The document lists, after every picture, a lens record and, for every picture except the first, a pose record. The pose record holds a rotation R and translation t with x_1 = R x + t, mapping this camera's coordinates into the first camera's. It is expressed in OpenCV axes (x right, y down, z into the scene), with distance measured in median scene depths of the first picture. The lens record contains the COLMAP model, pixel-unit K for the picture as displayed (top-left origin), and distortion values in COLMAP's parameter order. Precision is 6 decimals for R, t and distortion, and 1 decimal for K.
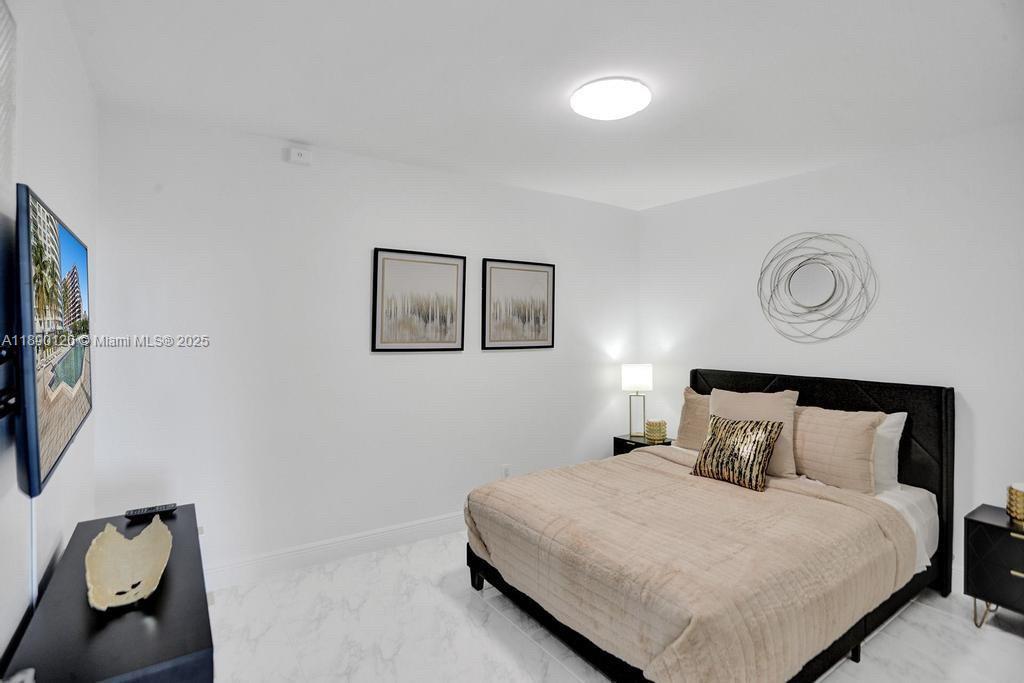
lens RADIAL K [[499.8, 0, 513.0], [0, 499.8, 326.6], [0, 0, 1]] dist [-0.043827, 0.000345]
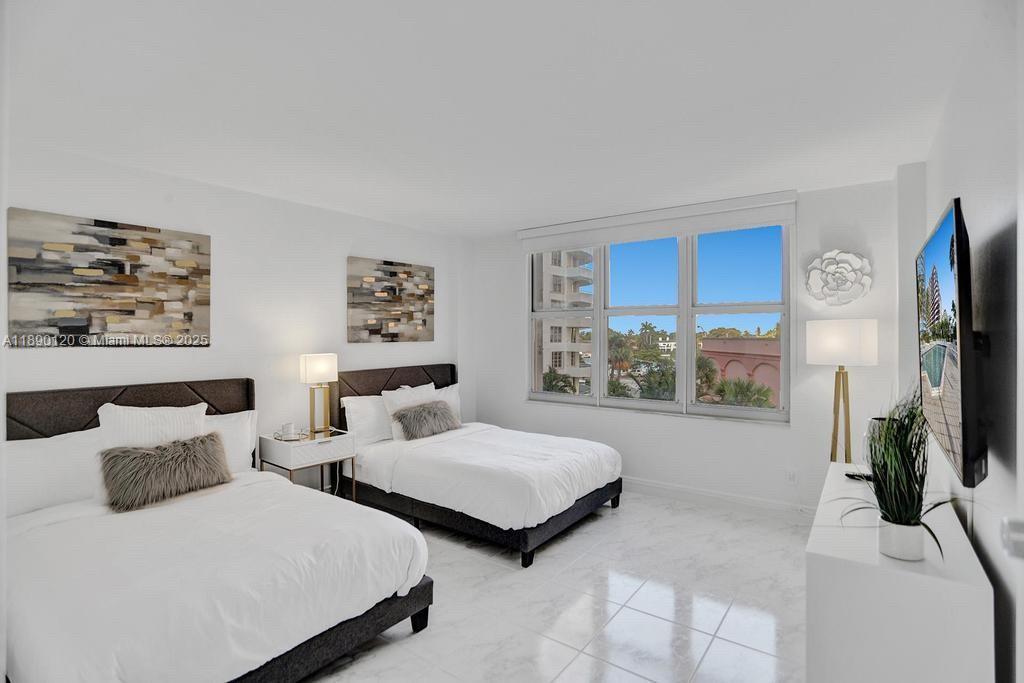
lens RADIAL K [[499.8, 0, 513.0], [0, 499.8, 326.6], [0, 0, 1]] dist [-0.043827, 0.000345]
pose [[-0.344147, 0.004328, 0.938906, -1.421749], [-0.008815, 0.999930, -0.007840, 0.009242], [-0.938875, -0.010975, -0.344085, 1.988774]]
